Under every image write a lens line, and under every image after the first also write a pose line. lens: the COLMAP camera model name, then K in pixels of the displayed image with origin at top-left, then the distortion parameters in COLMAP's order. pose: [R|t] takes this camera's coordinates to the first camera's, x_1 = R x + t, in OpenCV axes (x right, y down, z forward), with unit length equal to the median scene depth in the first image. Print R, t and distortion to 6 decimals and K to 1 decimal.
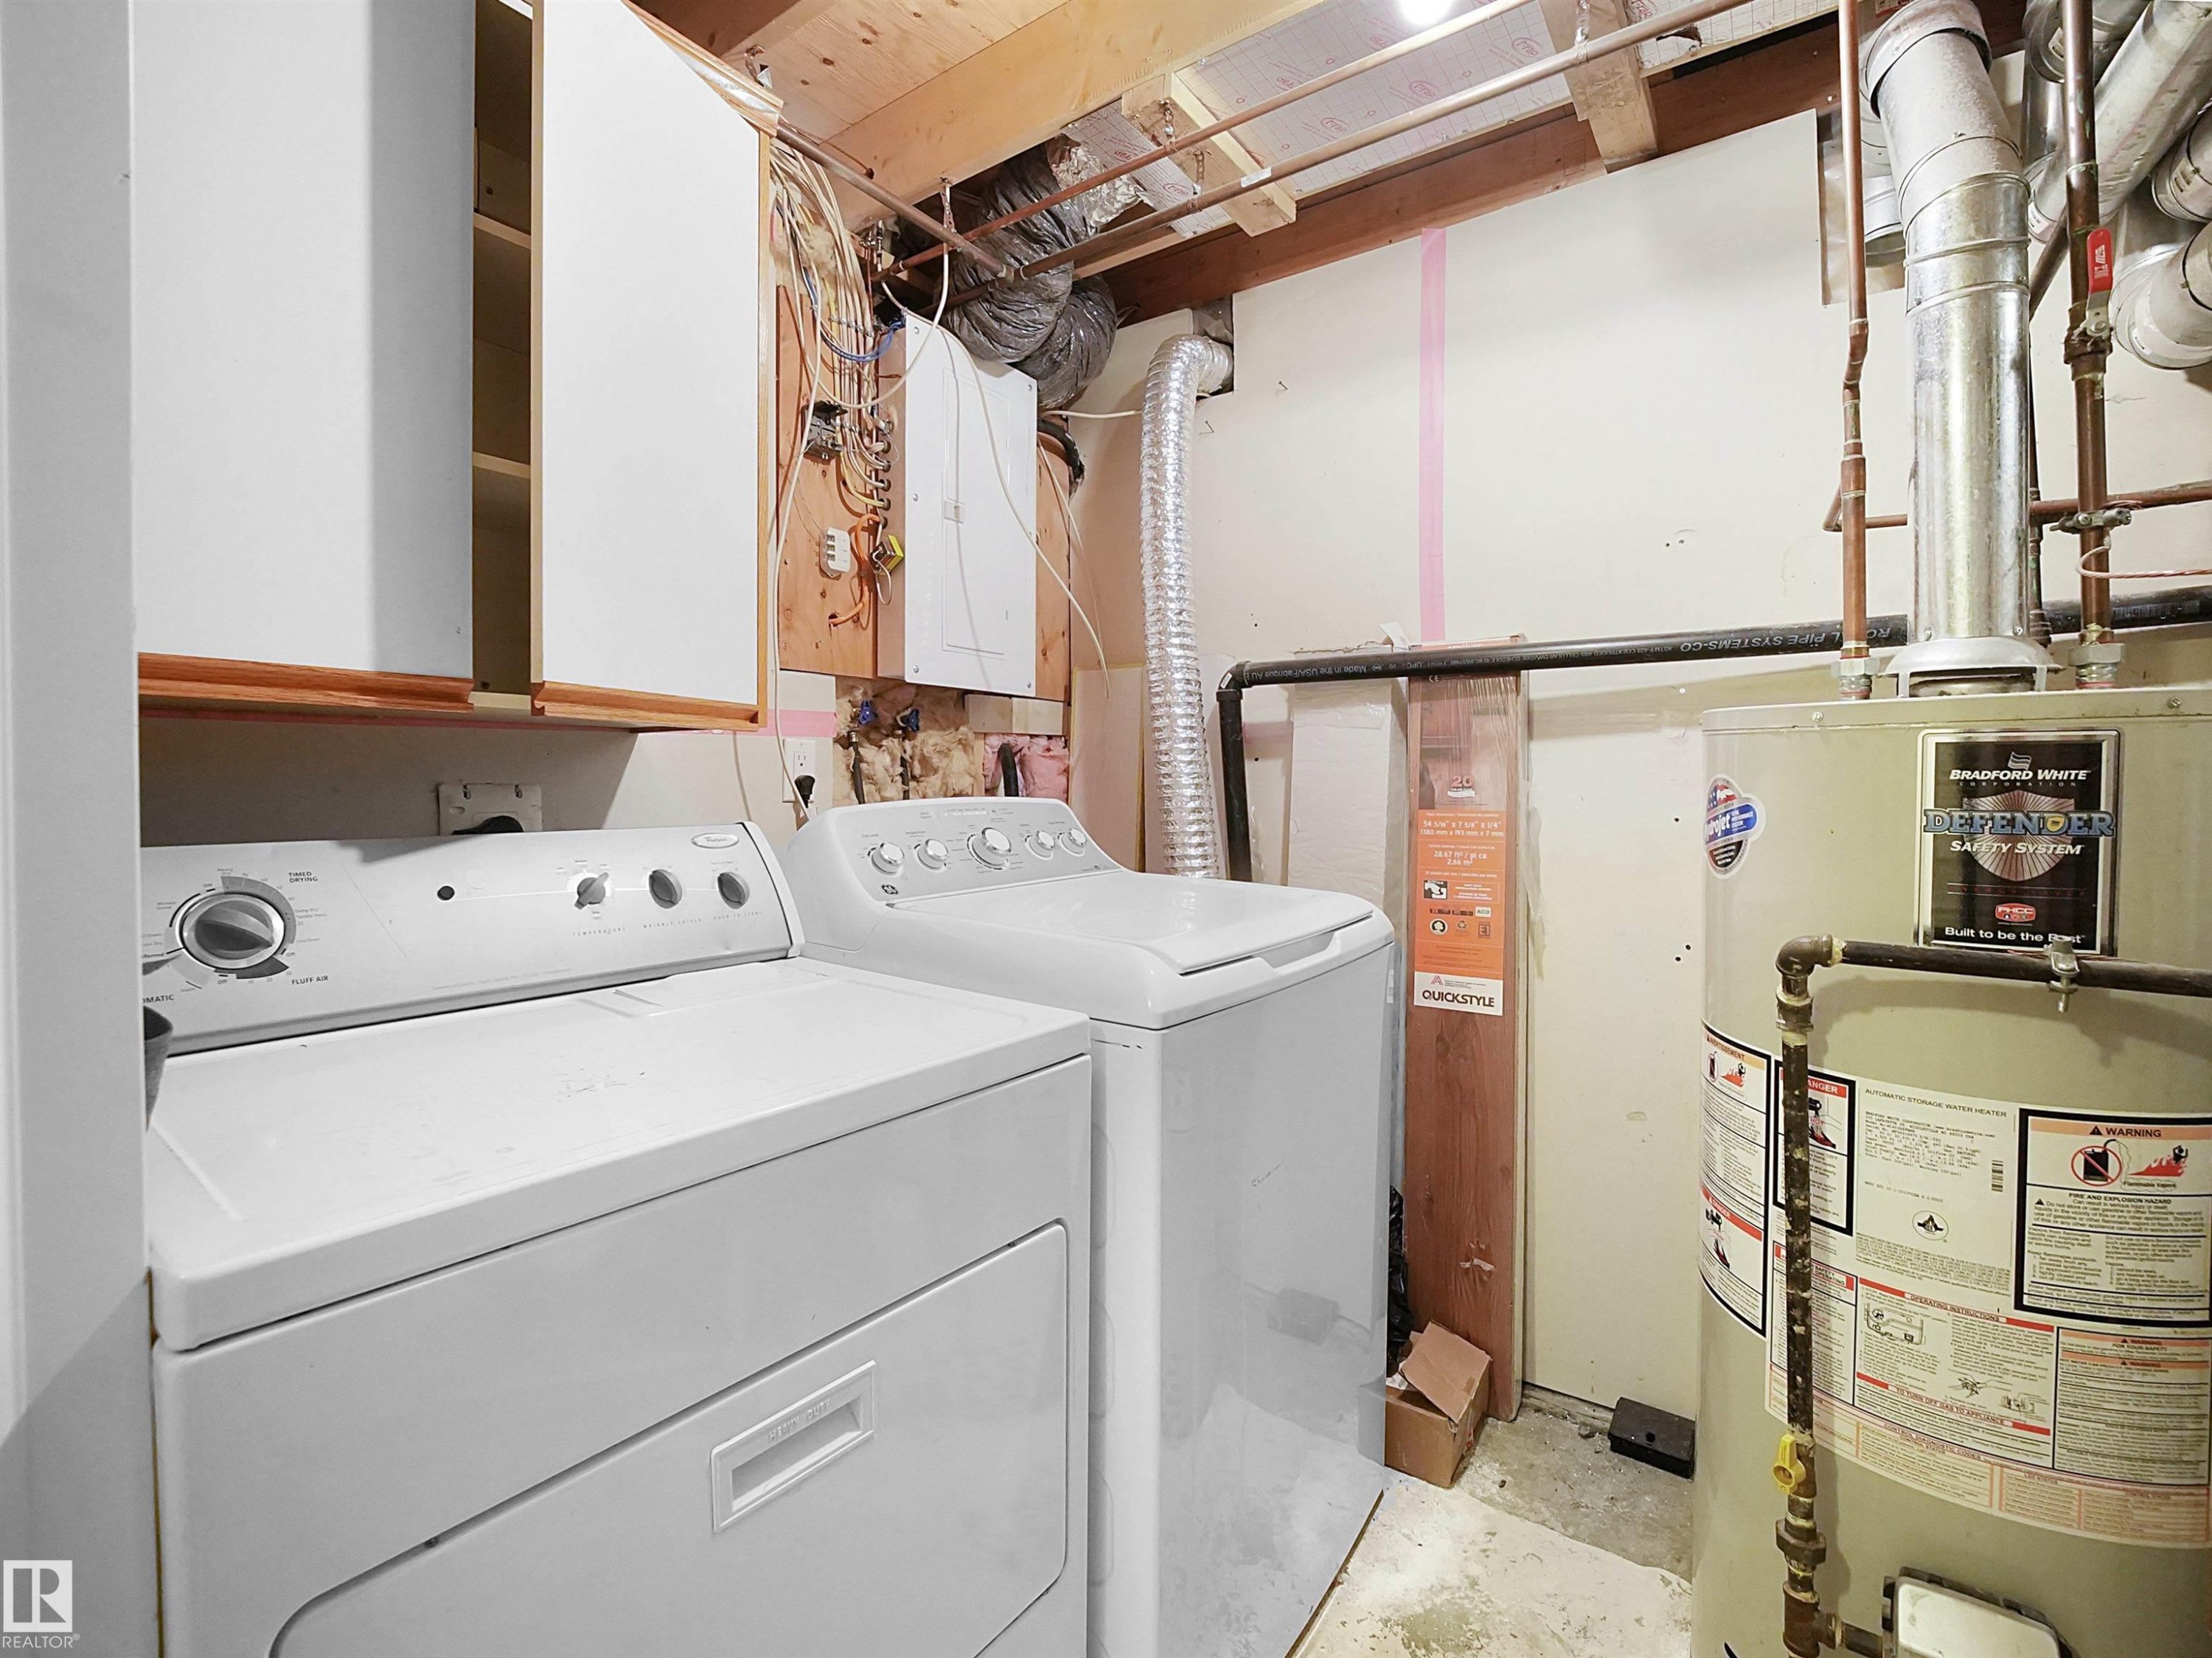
lens RADIAL K [[1088.7, 0, 1105.7], [0, 1088.7, 799.2], [0, 0, 1]] dist [0.001235, 0.001382]
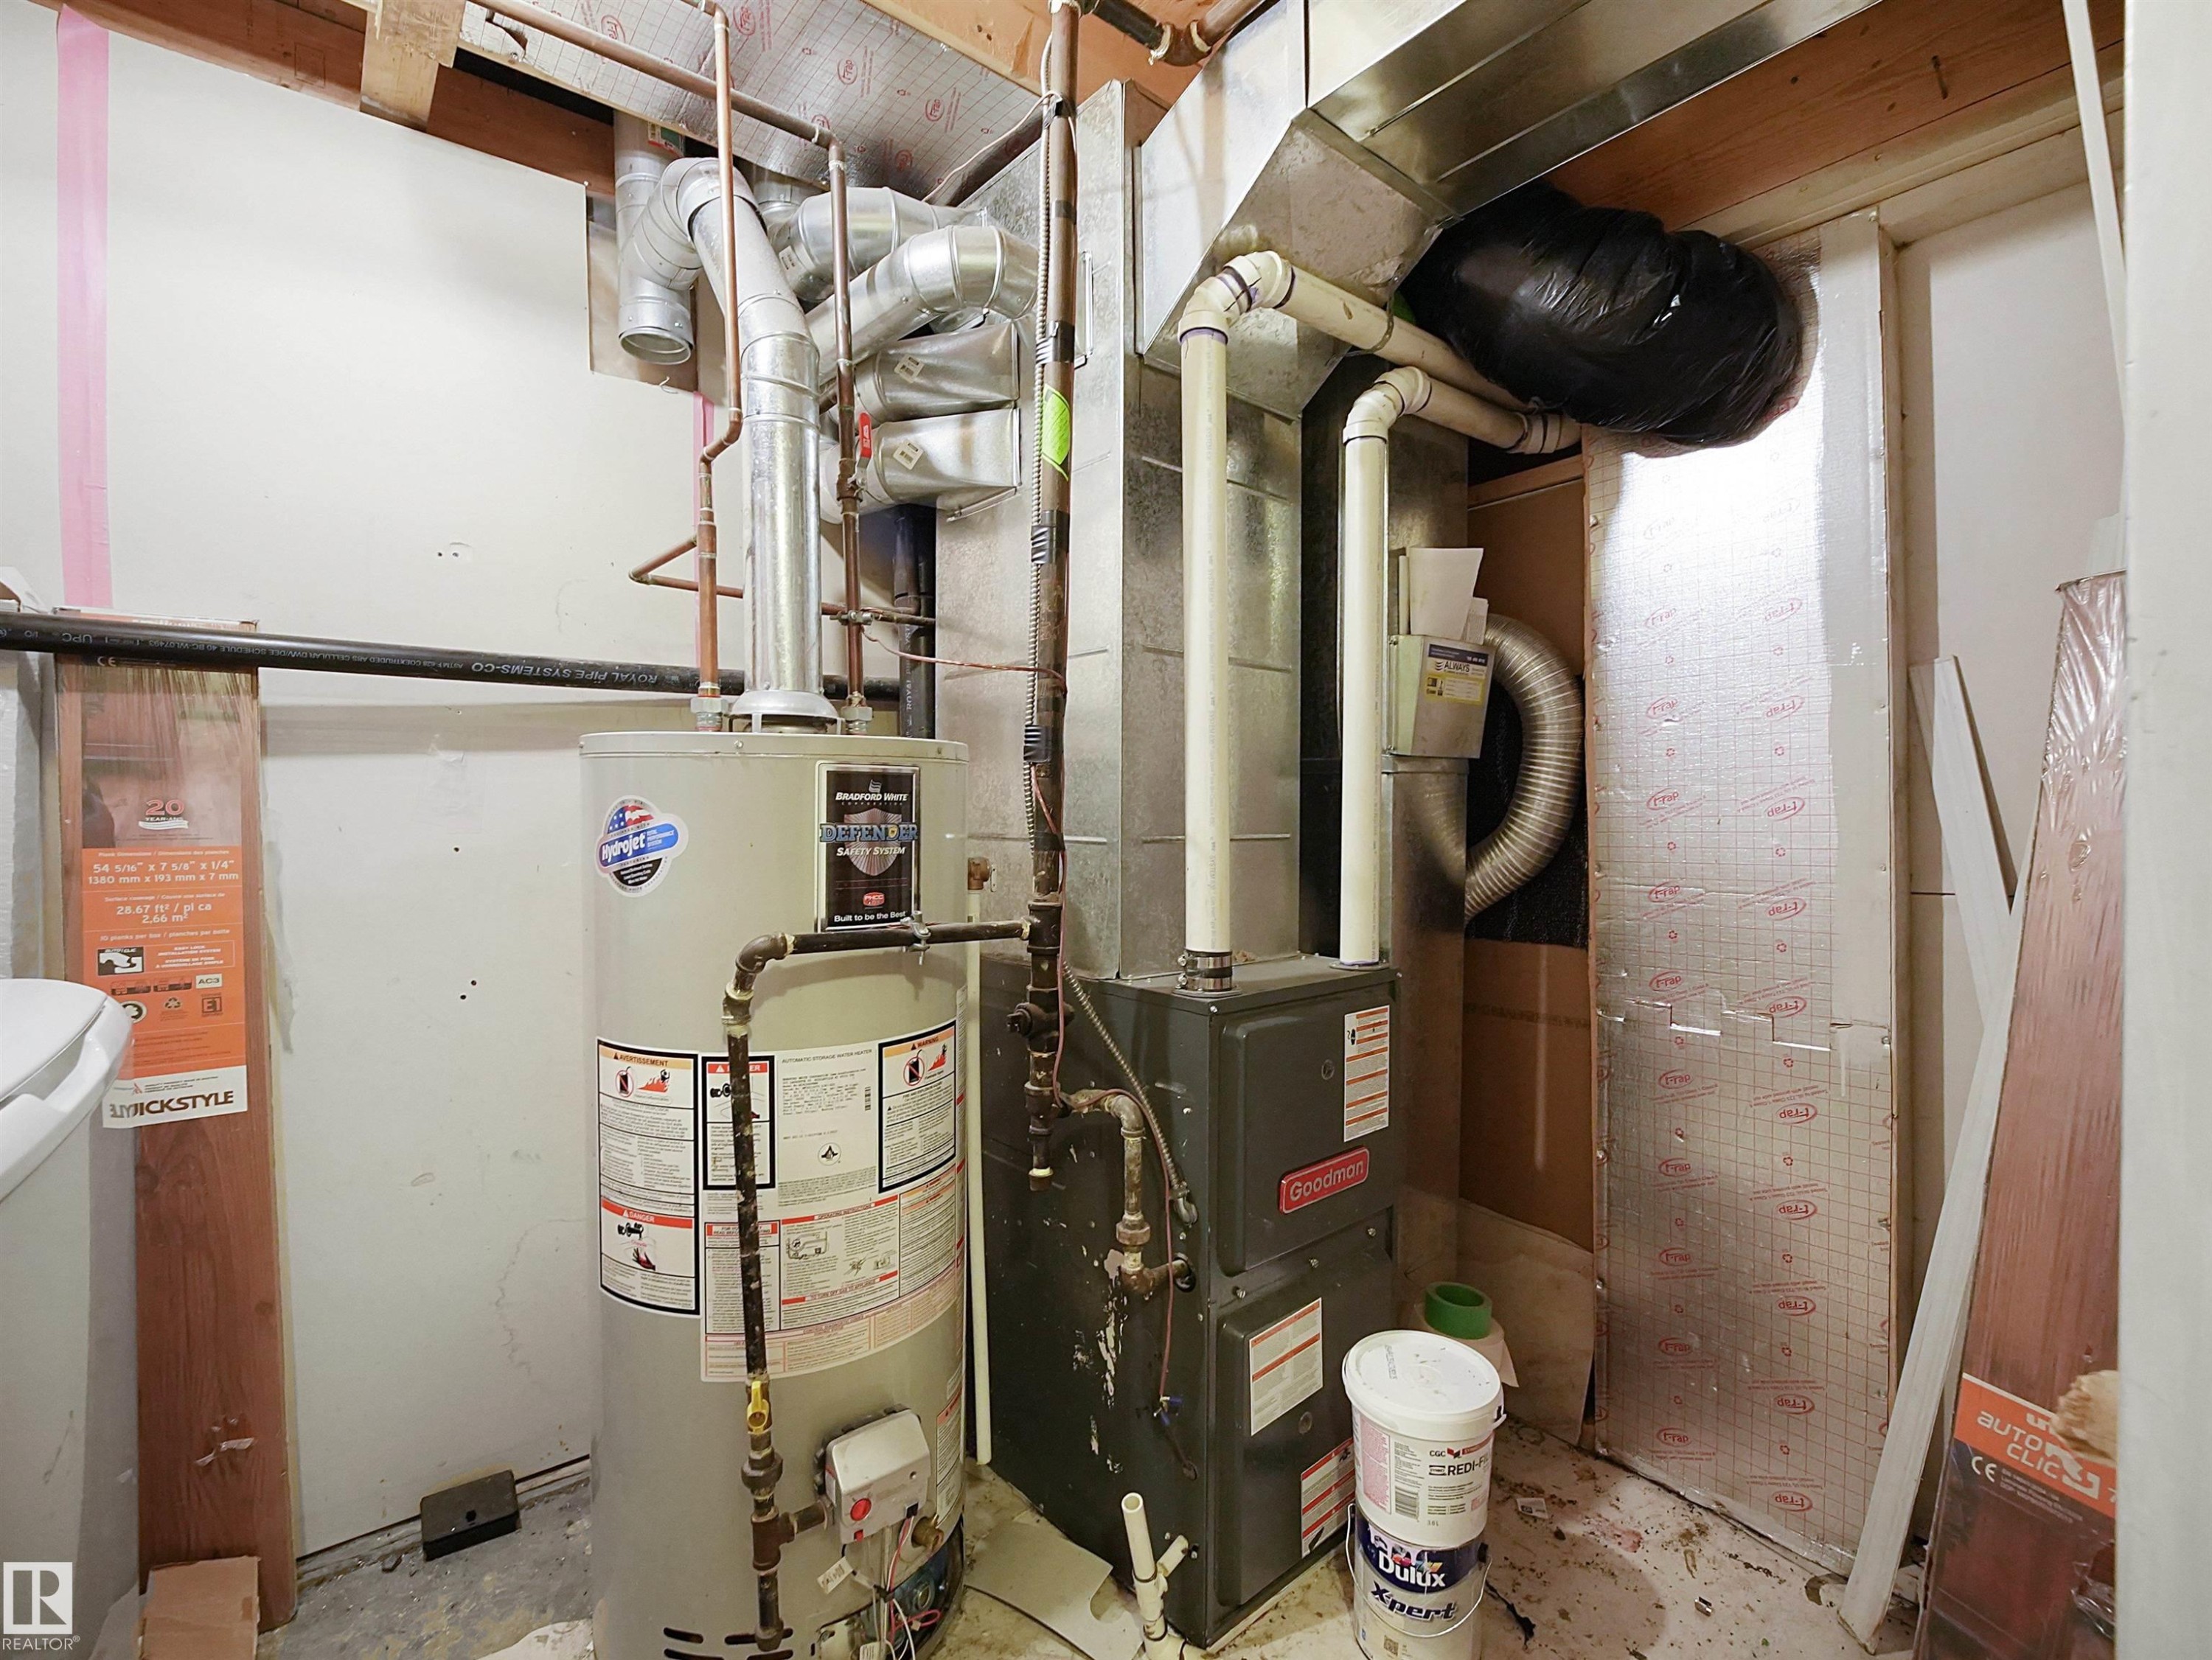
lens RADIAL K [[1034.4, 0, 1106.0], [0, 1034.4, 830.0], [0, 0, 1]] dist [-0.002740, -0.000204]
pose [[0.264617, -0.010639, 0.964295, -0.261040], [0.024142, 0.999699, 0.004405, 0.016232], [-0.964051, 0.022114, 0.264794, 0.312564]]
